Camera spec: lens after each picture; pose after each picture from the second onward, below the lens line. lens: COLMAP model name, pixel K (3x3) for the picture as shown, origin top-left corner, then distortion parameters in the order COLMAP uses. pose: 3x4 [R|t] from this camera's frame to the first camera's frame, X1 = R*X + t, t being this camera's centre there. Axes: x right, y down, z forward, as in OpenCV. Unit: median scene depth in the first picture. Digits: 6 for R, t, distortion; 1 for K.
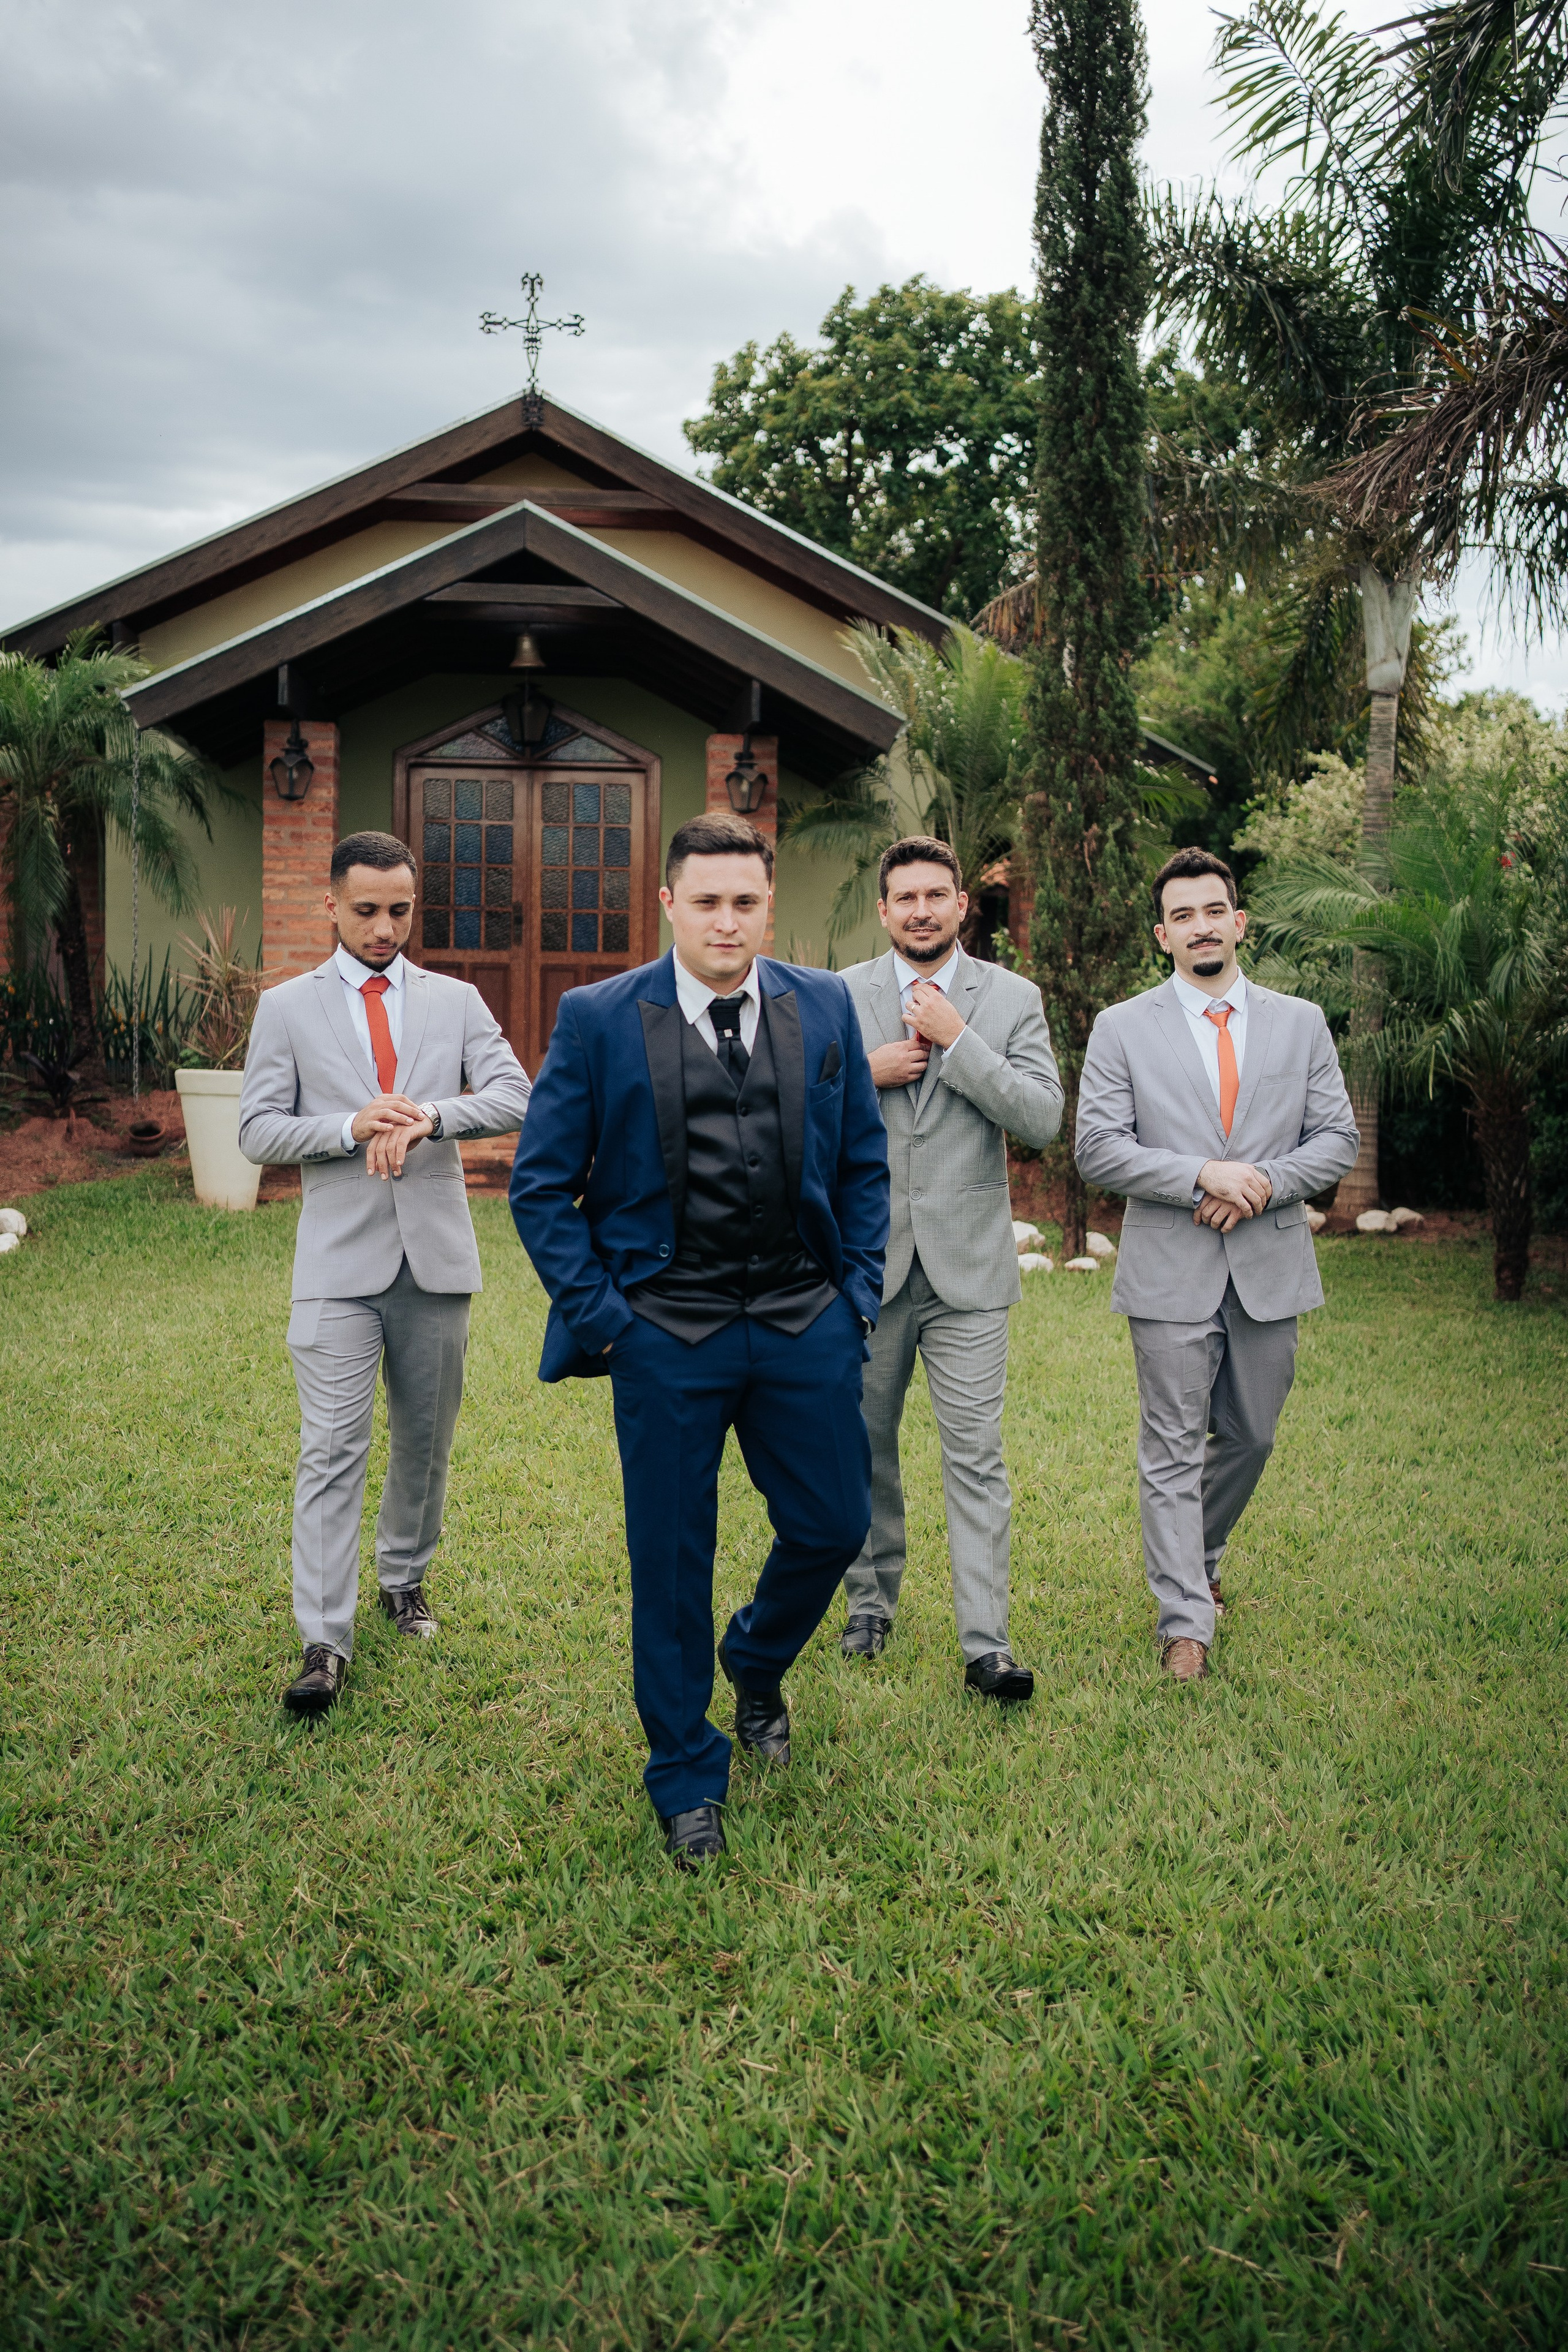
lens RADIAL K [[2360.2, 0, 784.2], [0, 2360.2, 1188.2], [0, 0, 1]] dist [-0.031900, 0.152466]
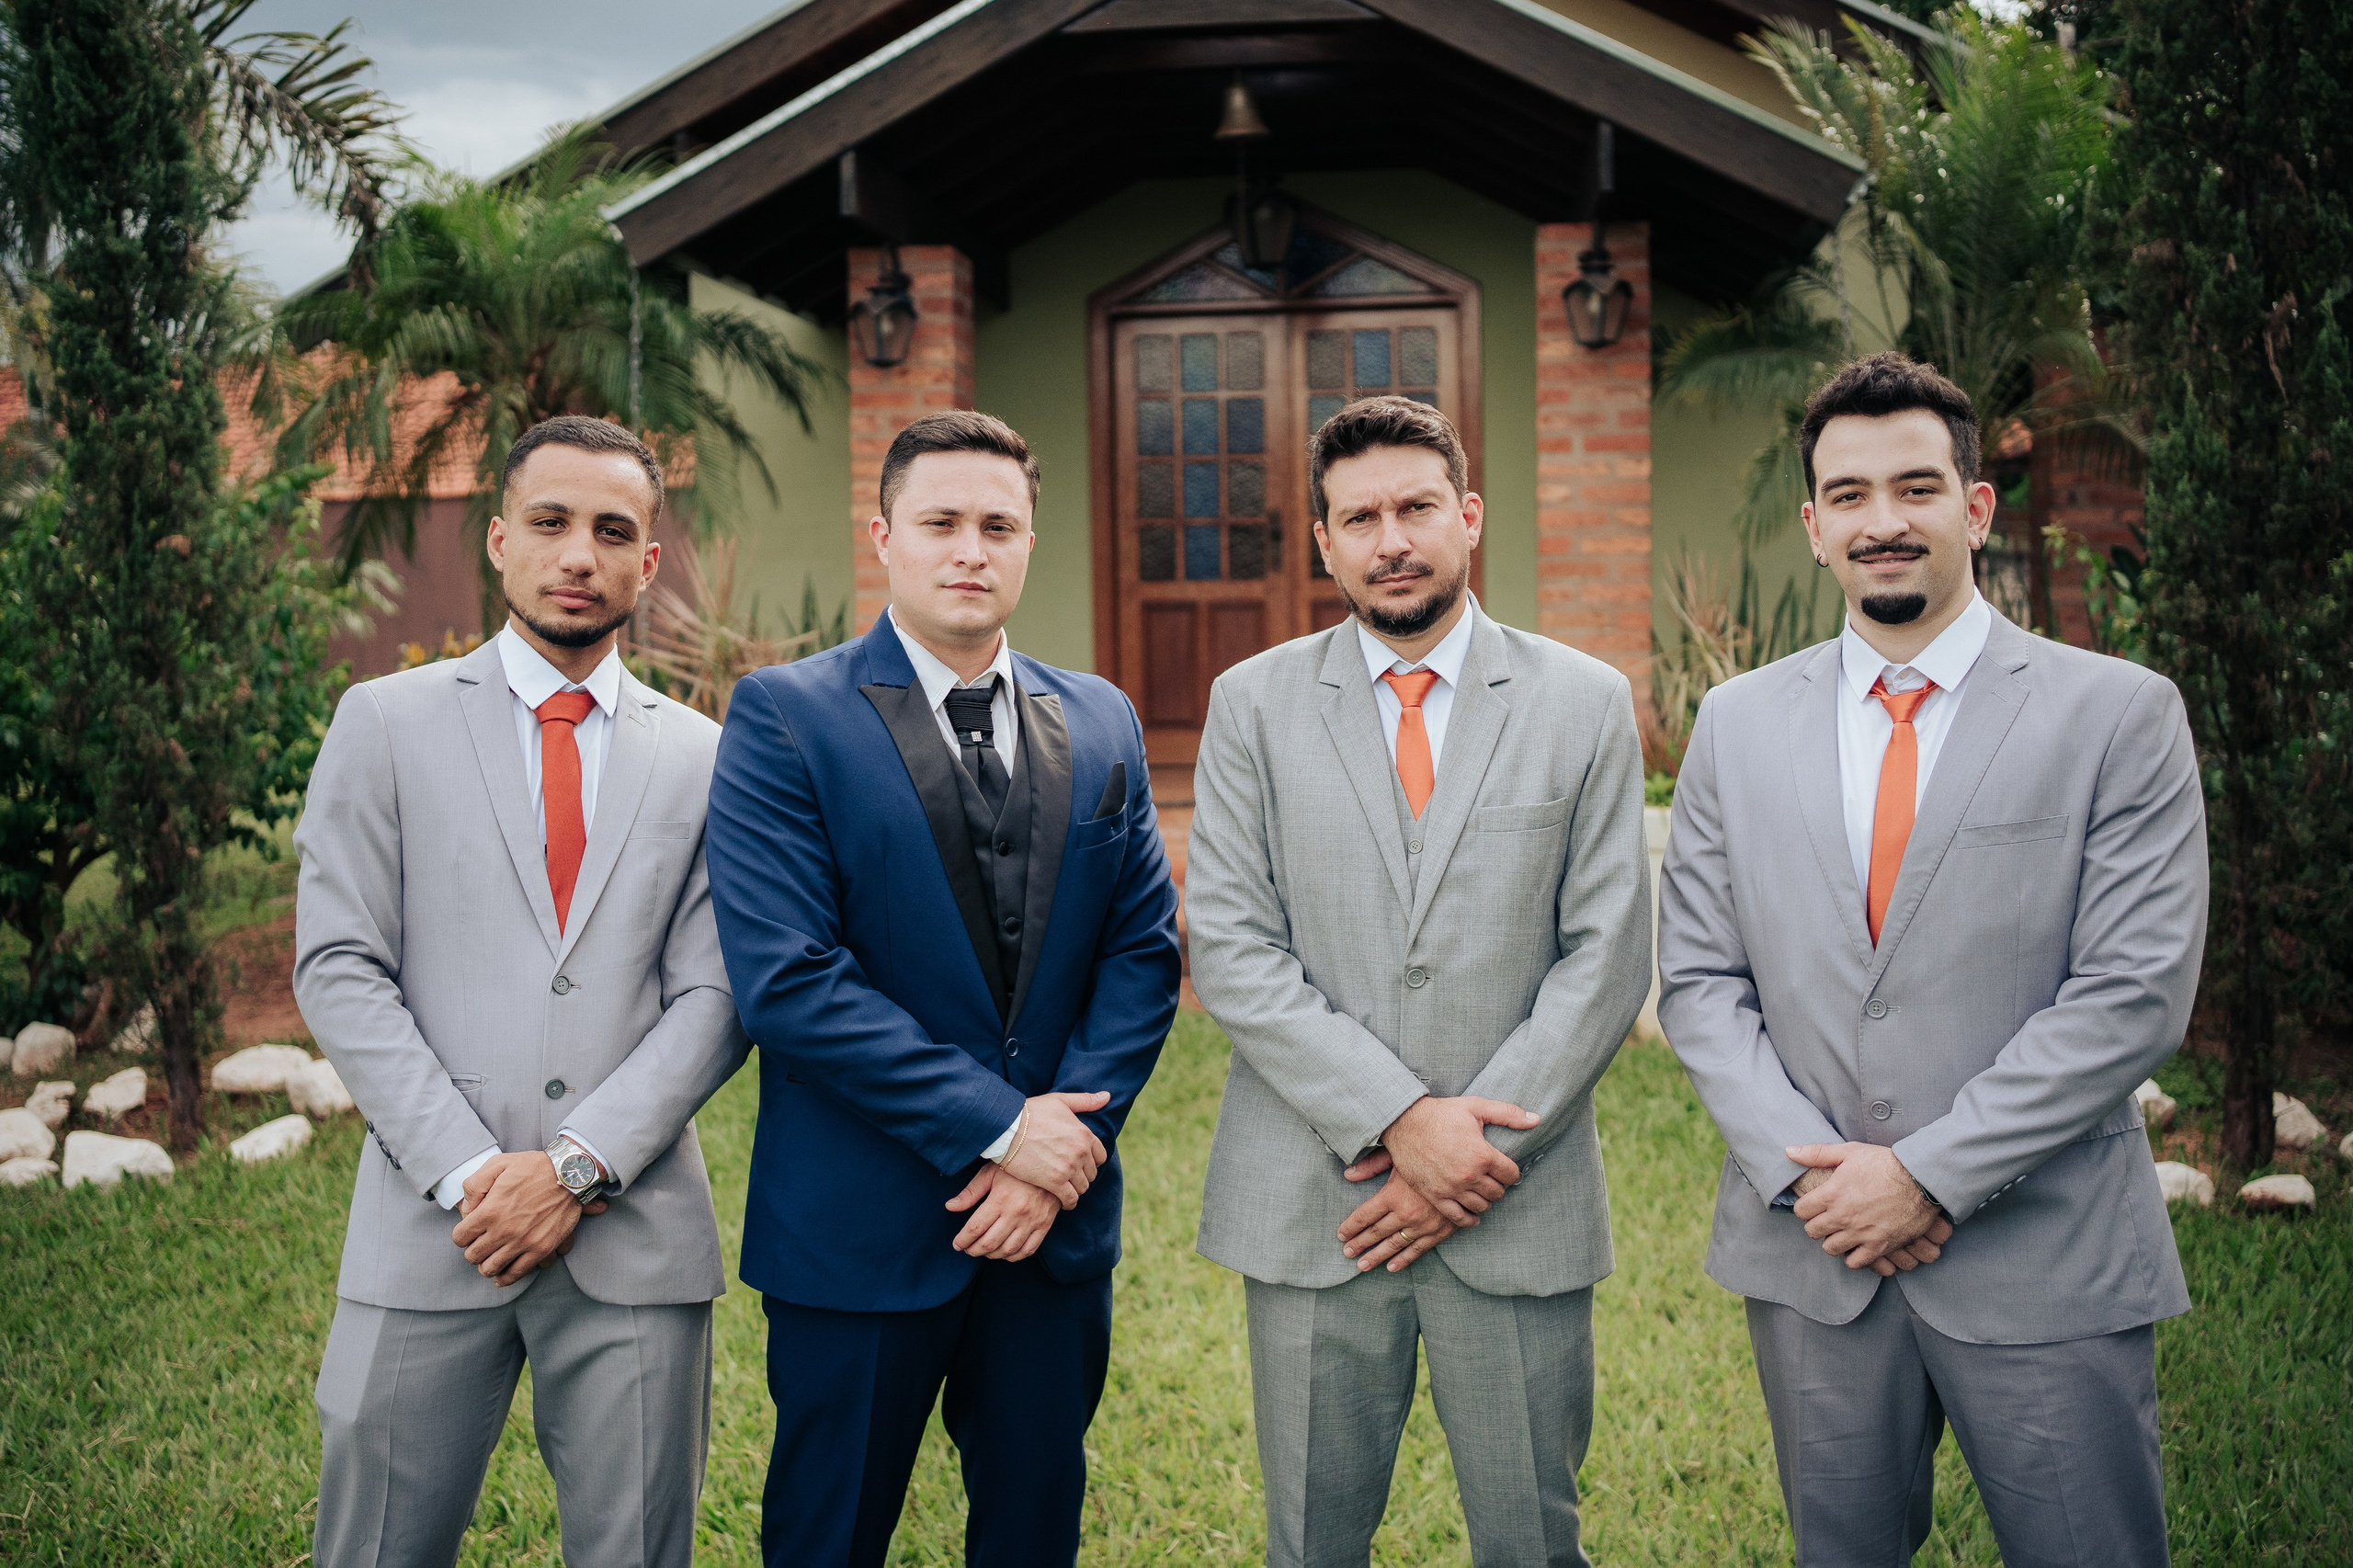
lens RADIAL K [[2414.4, 0, 1170.9], [0, 2414.4, 777.5], [0, 0, 1]] dist [-0.029758, 0.142498]
pose [[0.975321, -0.020680, -0.219819, 0.010865], [0.018297, 0.999750, -0.012870, -0.039932], [0.220030, 0.008530, 0.975456, 0.354435]]
